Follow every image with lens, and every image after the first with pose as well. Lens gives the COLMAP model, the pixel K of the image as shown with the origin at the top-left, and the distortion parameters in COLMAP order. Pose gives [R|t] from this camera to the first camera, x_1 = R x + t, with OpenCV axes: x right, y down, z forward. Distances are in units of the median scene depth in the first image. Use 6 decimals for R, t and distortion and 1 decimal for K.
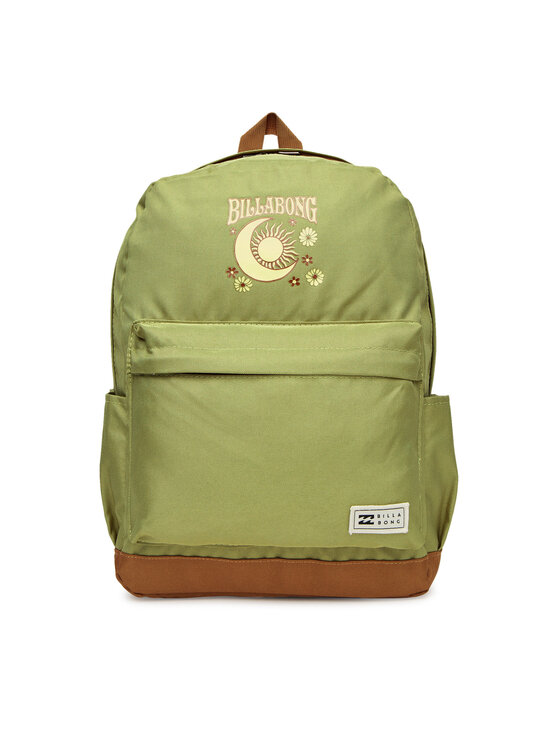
lens RADIAL K [[884.2, 0, 280.0], [0, 884.2, 373.0], [0, 0, 1]] dist [0.259063, -0.003834]
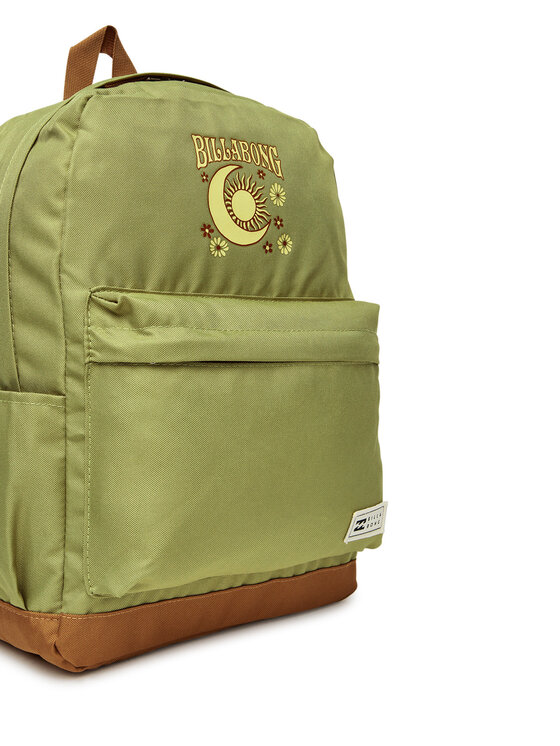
lens RADIAL K [[962.2, 0, 280.0], [0, 962.2, 373.0], [0, 0, 1]] dist [0.130646, 0.014558]
pose [[0.746826, -0.023739, 0.664596, -0.568015], [0.011686, 0.999677, 0.022576, -0.007602], [-0.664917, -0.009094, 0.746862, 0.327824]]
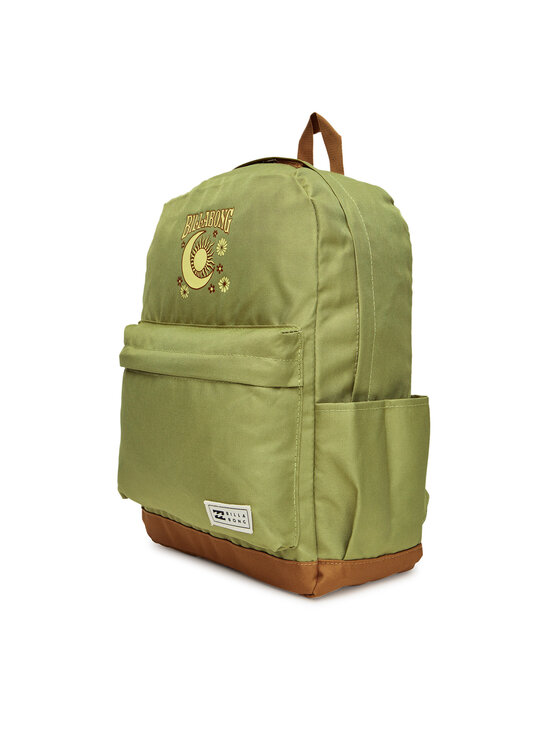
lens RADIAL K [[962.2, 0, 280.0], [0, 962.2, 373.0], [0, 0, 1]] dist [0.130646, 0.014558]
pose [[0.632063, 0.056567, -0.772850, 0.984069], [-0.012844, 0.997960, 0.062539, -0.075169], [0.774811, -0.029602, 0.631500, 0.317541]]
